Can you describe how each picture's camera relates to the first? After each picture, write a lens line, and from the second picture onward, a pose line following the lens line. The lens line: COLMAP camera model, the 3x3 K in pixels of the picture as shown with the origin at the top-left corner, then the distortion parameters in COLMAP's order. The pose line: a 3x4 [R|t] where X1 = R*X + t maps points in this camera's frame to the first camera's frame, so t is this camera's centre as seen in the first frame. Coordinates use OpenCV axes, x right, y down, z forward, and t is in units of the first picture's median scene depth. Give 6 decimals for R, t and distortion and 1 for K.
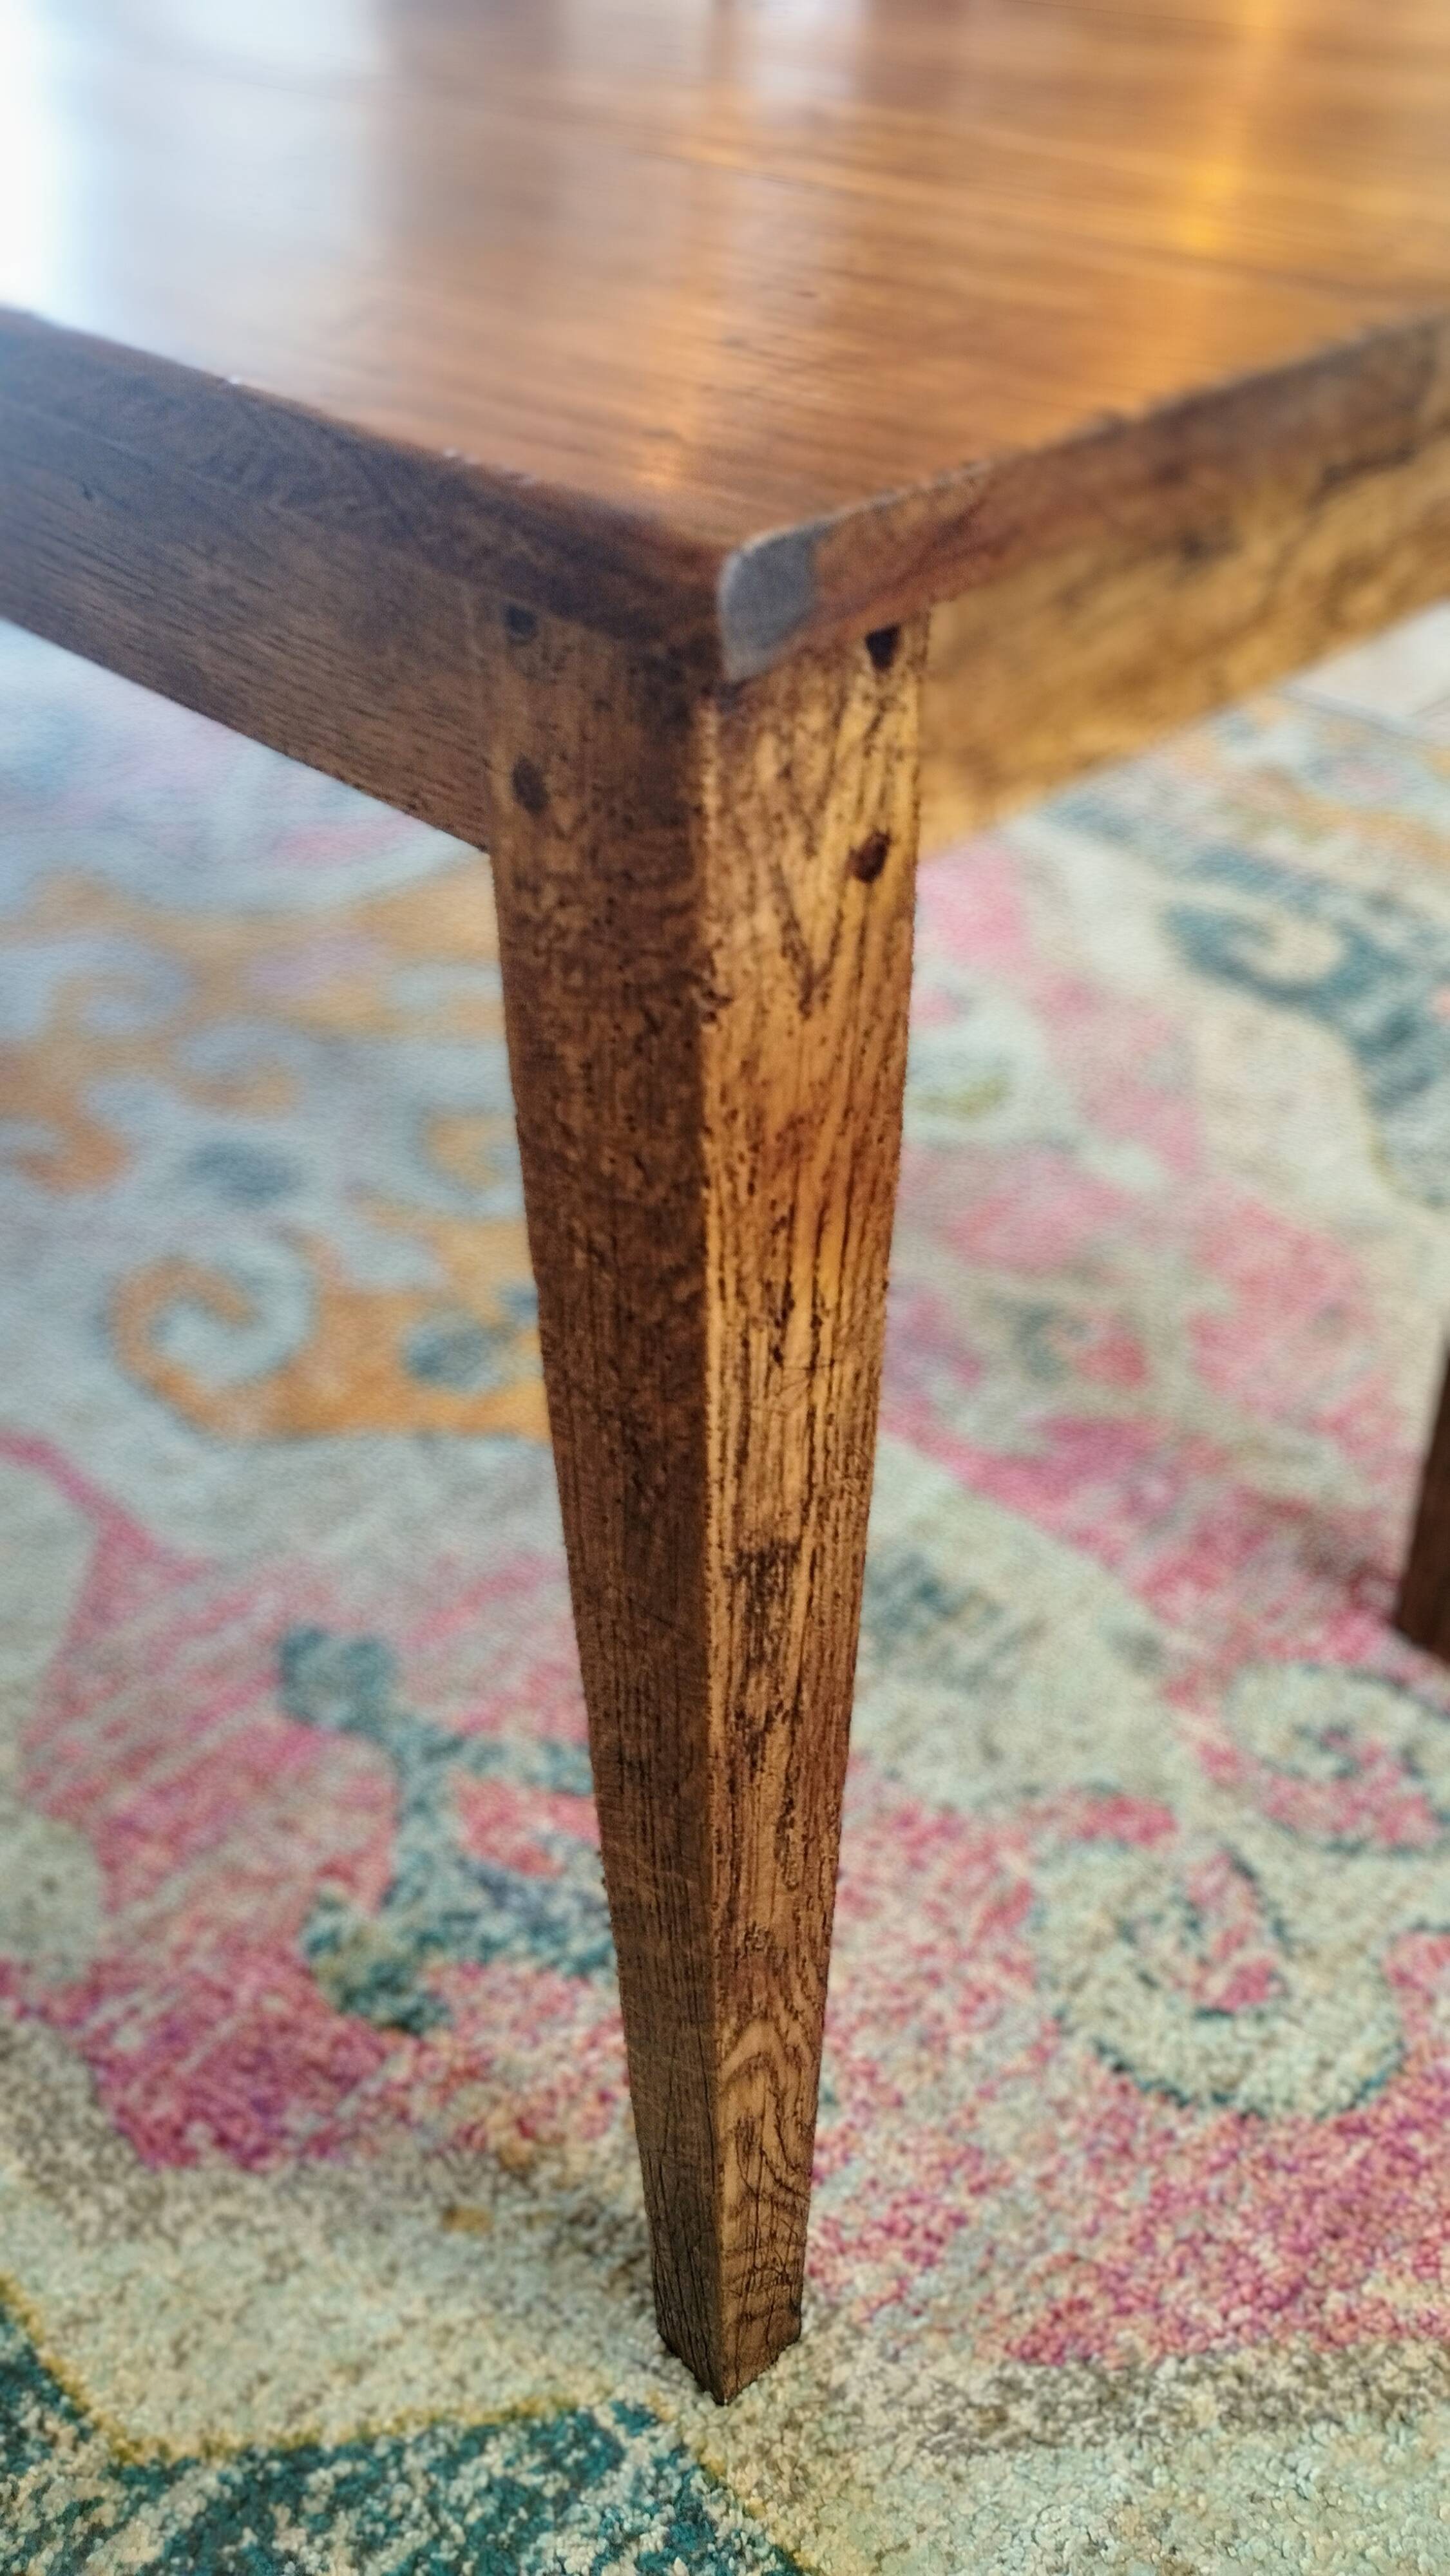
lens RADIAL K [[2153.3, 0, 722.1], [0, 2153.3, 1290.7], [0, 0, 1]] dist [0.073234, -0.087526]
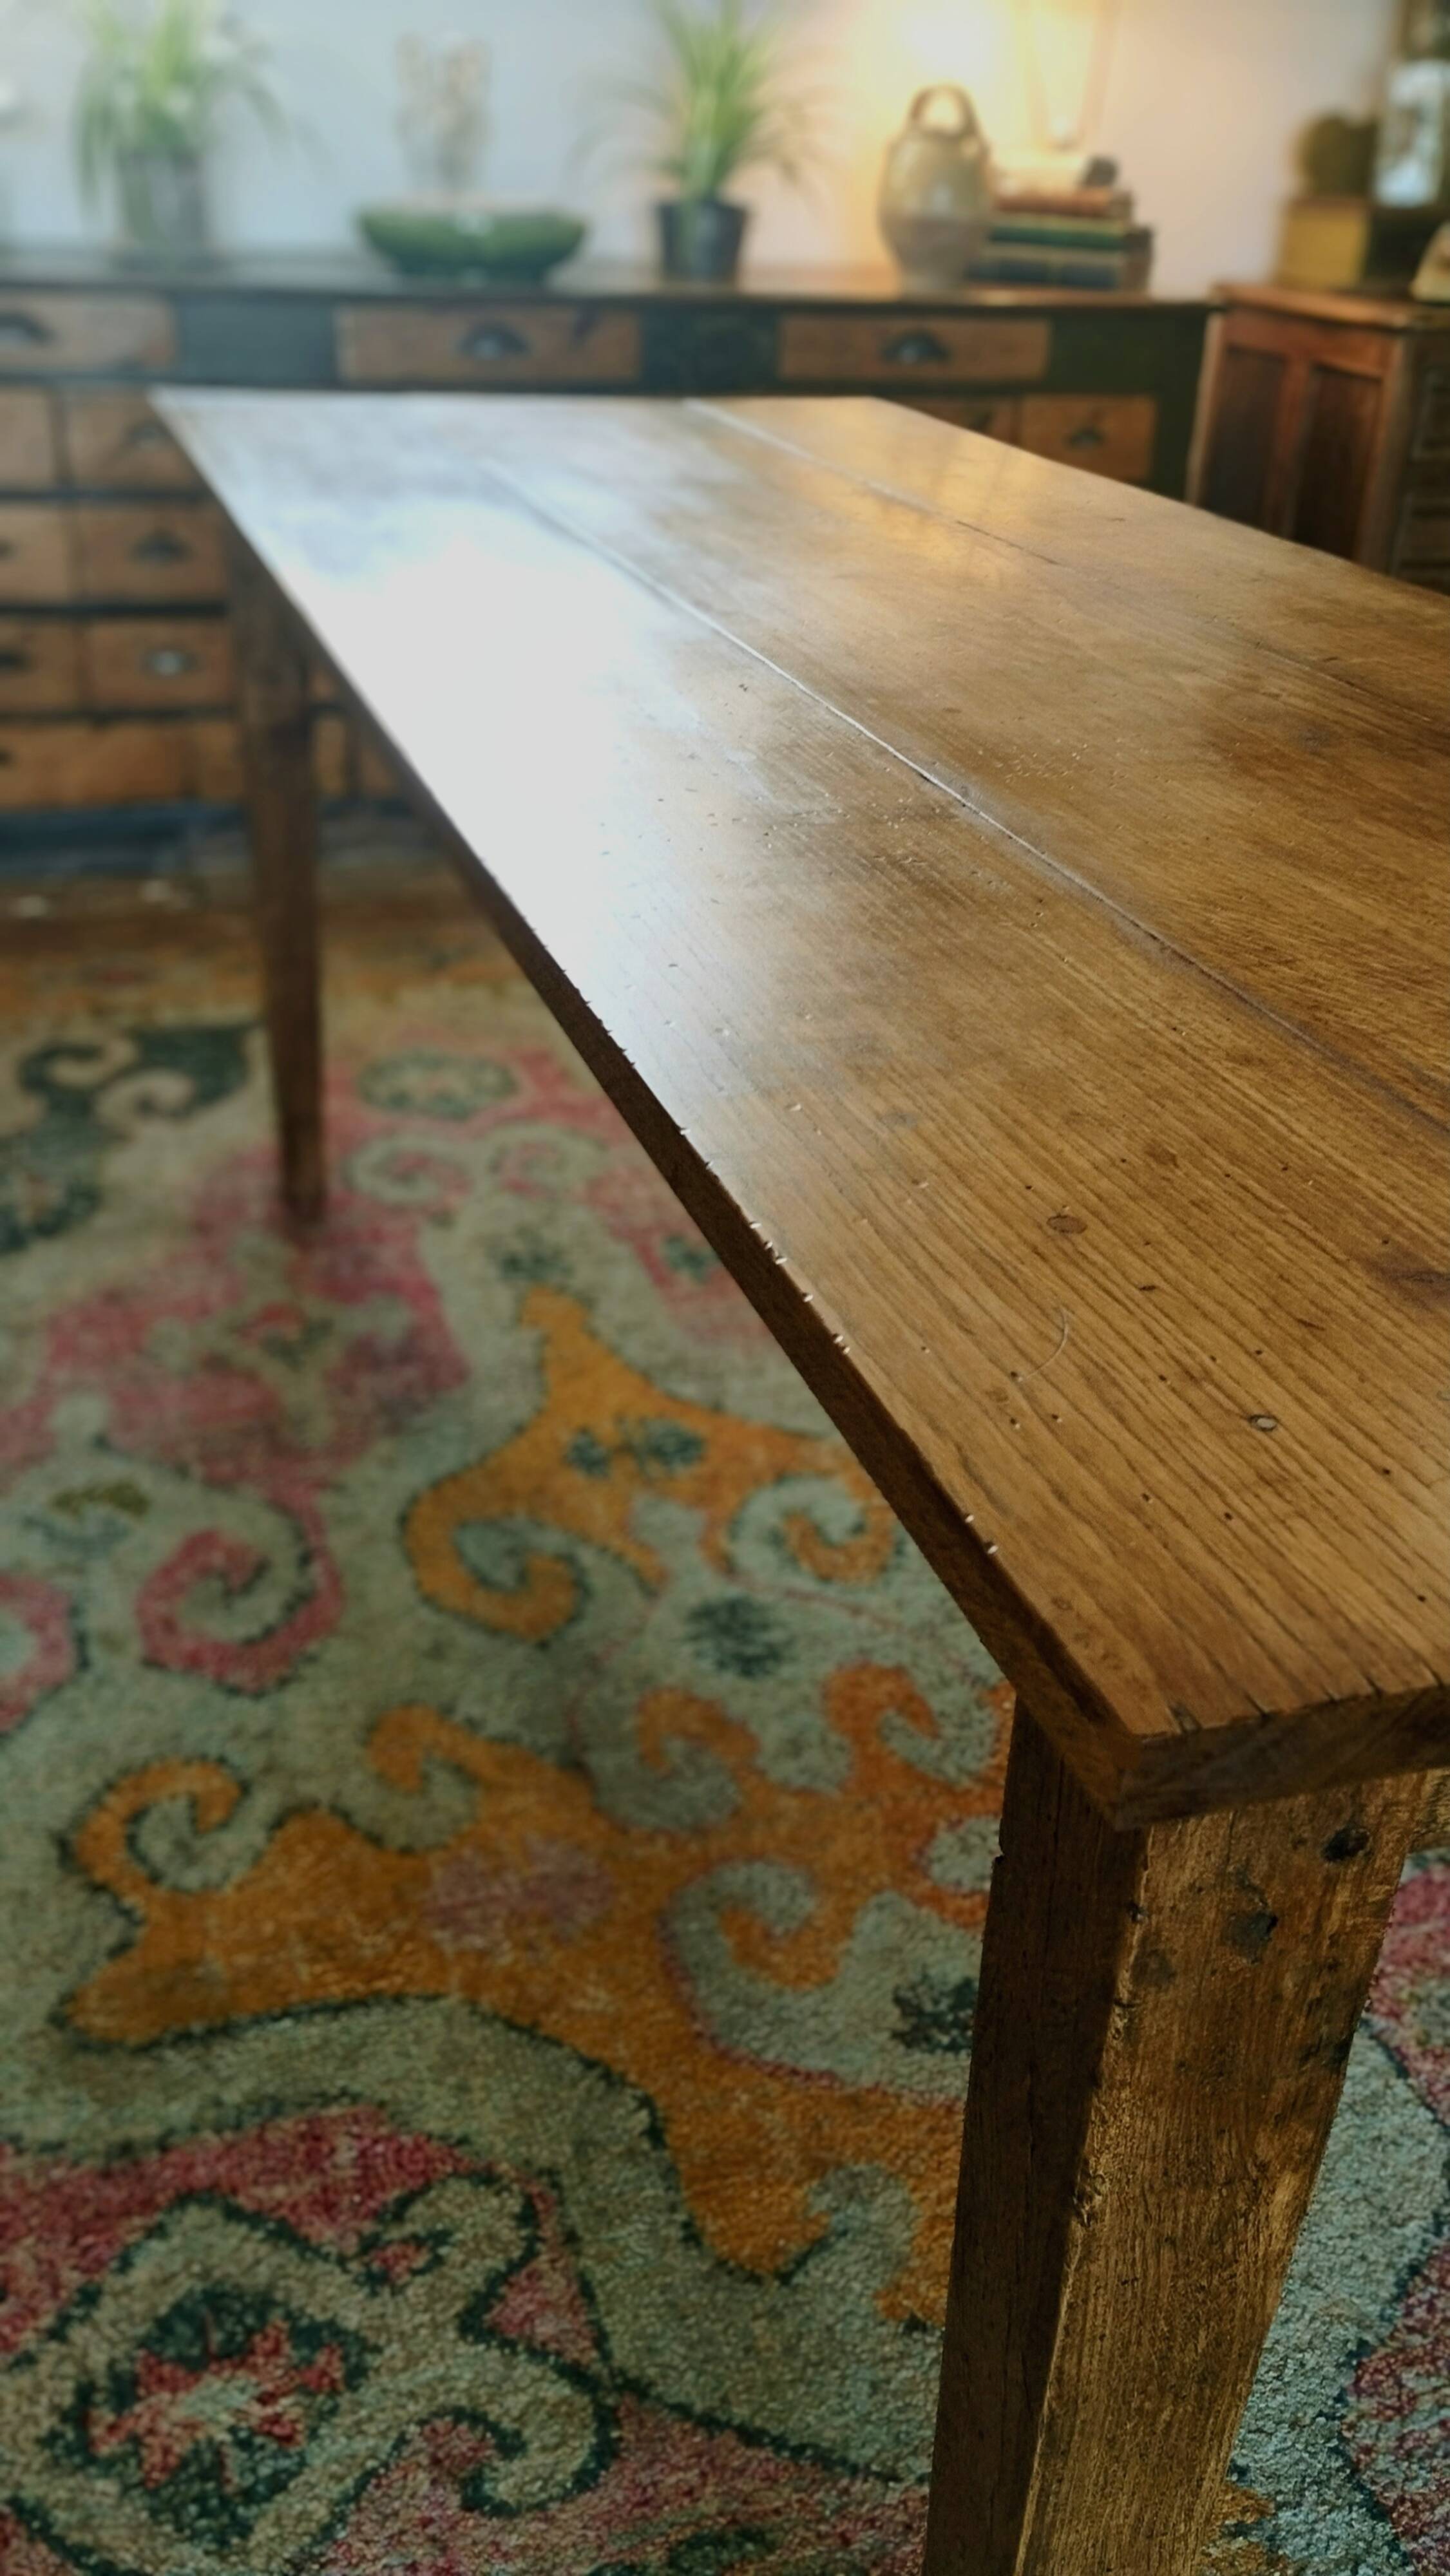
lens RADIAL K [[2153.3, 0, 726.3], [0, 2153.3, 1295.8], [0, 0, 1]] dist [0.073234, -0.087526]
pose [[-0.894008, -0.233740, 0.382251, -0.725331], [0.249444, 0.449045, 0.857984, -1.290301], [-0.372193, 0.862395, -0.343144, 1.523259]]
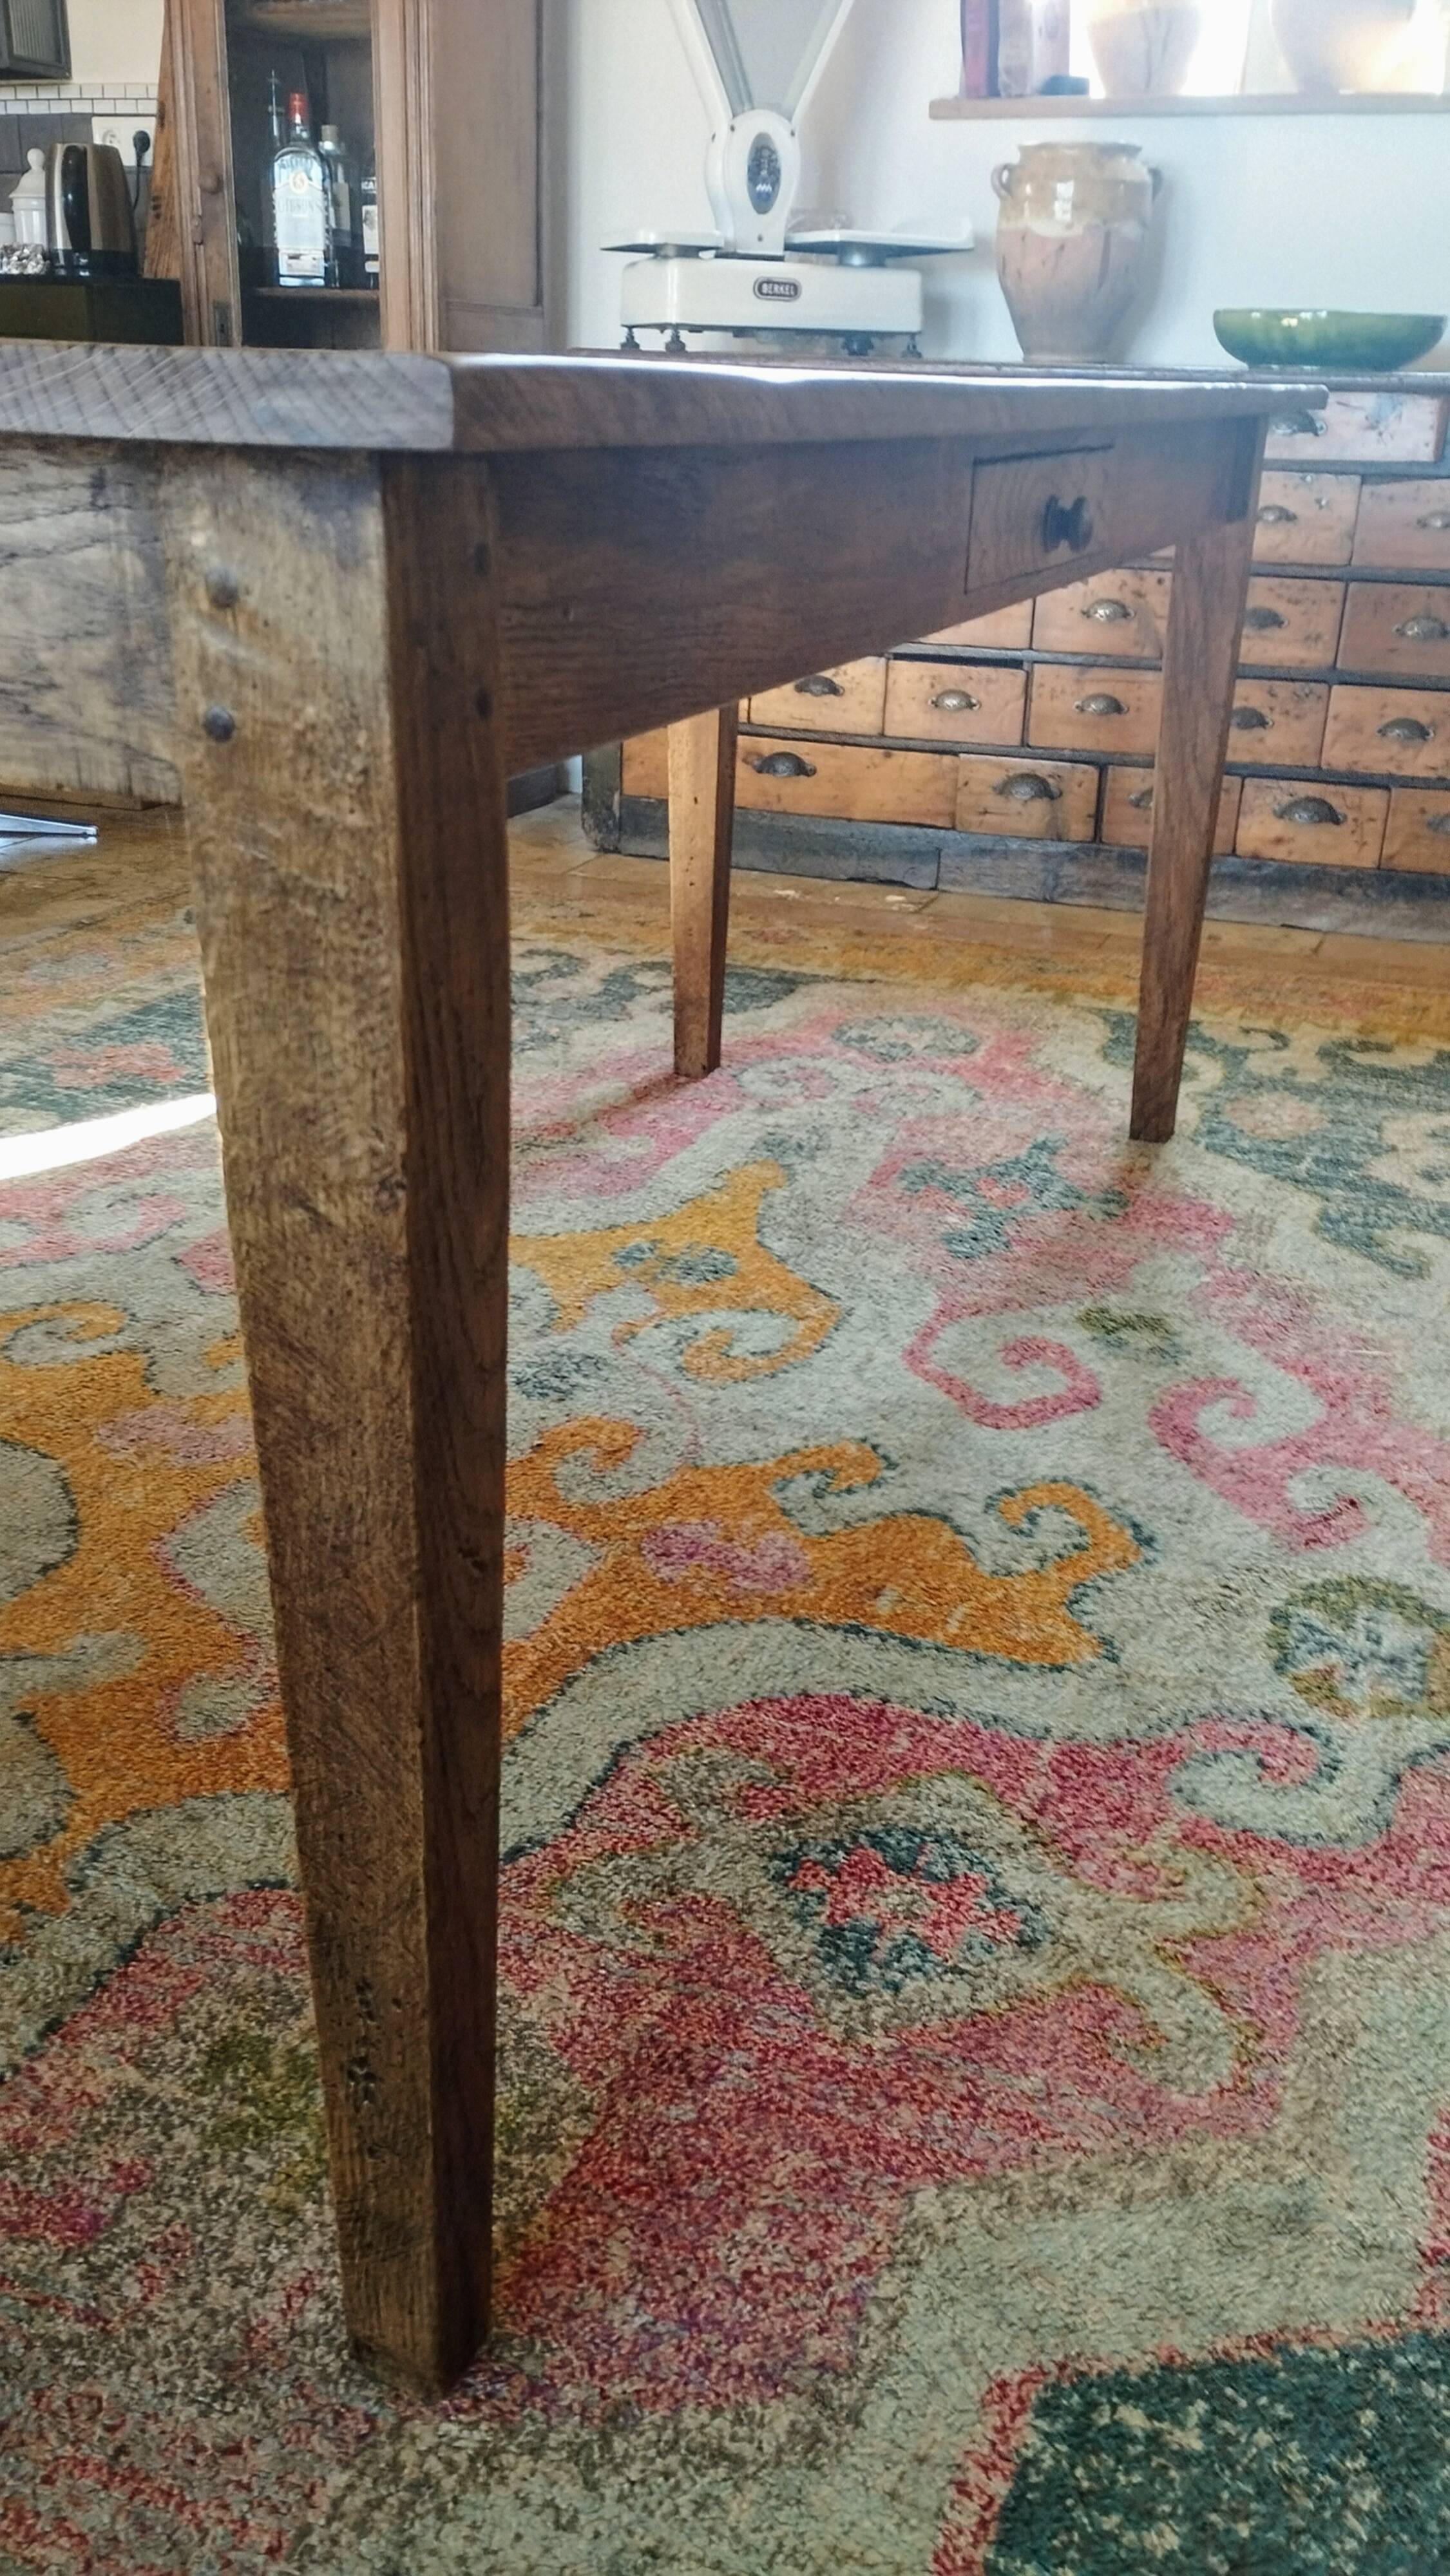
lens RADIAL K [[2153.3, 0, 721.4], [0, 2153.3, 1284.3], [0, 0, 1]] dist [0.073234, -0.087526]
pose [[-0.421140, -0.350050, 0.836723, -1.501408], [0.532419, 0.651441, 0.540513, -0.823102], [-0.734283, 0.673119, -0.087974, 1.254570]]
